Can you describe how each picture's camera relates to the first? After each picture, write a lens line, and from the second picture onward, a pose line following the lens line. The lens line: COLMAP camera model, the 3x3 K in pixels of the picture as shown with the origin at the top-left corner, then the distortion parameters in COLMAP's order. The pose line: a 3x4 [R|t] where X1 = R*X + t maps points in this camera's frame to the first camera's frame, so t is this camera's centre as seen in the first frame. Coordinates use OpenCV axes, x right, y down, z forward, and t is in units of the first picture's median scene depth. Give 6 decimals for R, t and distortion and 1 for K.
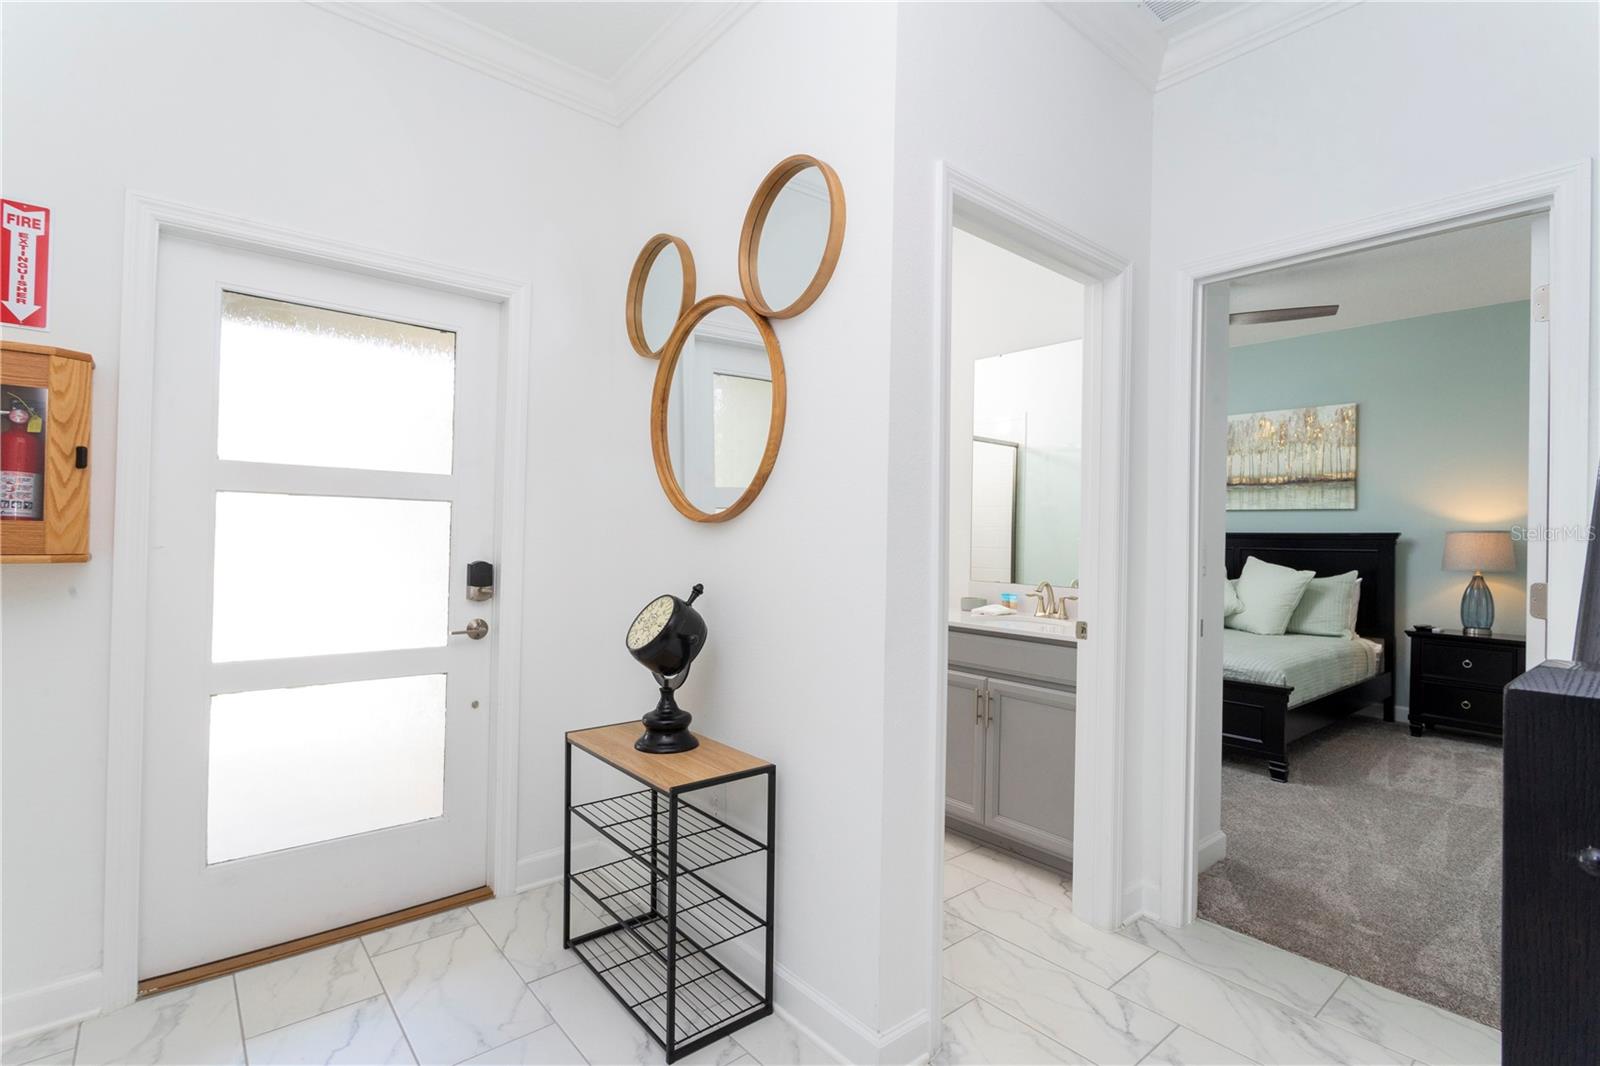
lens RADIAL K [[760.2, 0, 799.1], [0, 760.2, 534.6], [0, 0, 1]] dist [0.005181, 0.003029]
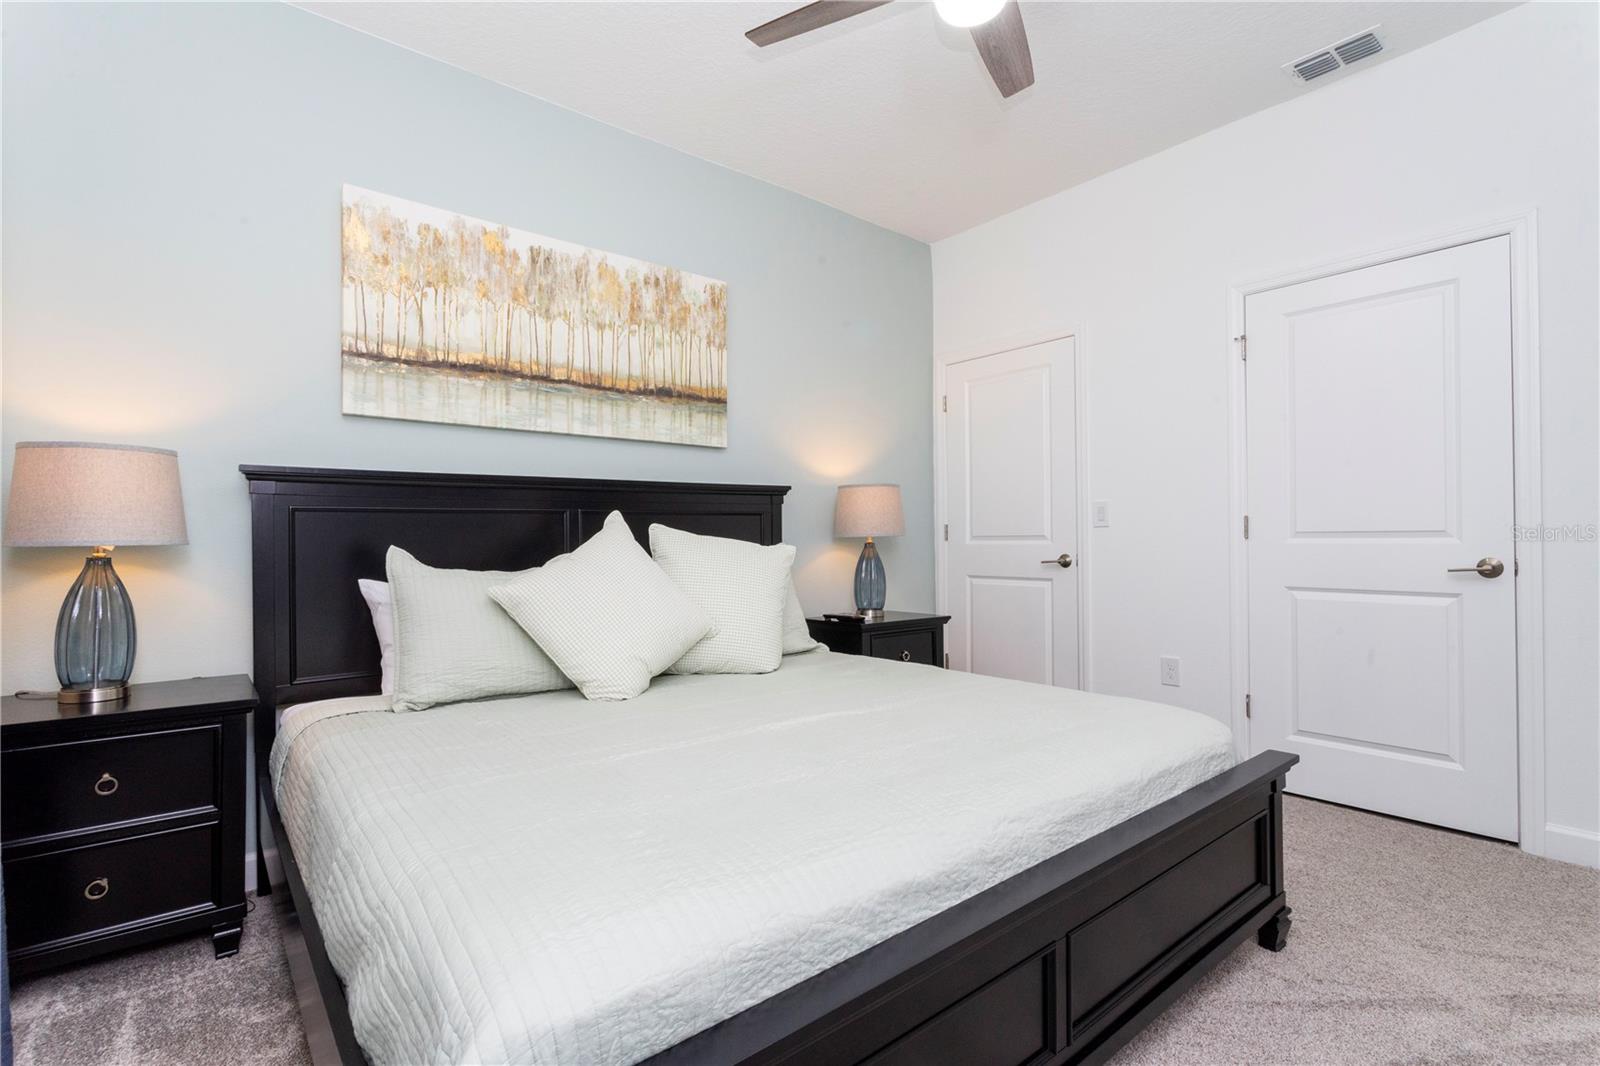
lens RADIAL K [[760.2, 0, 797.6], [0, 760.2, 531.8], [0, 0, 1]] dist [0.005181, 0.003029]
pose [[0.037538, -0.012092, 0.999222, 0.086289], [-0.000478, 0.999926, 0.012118, 0.027284], [-0.999295, -0.000932, 0.037530, 0.860602]]
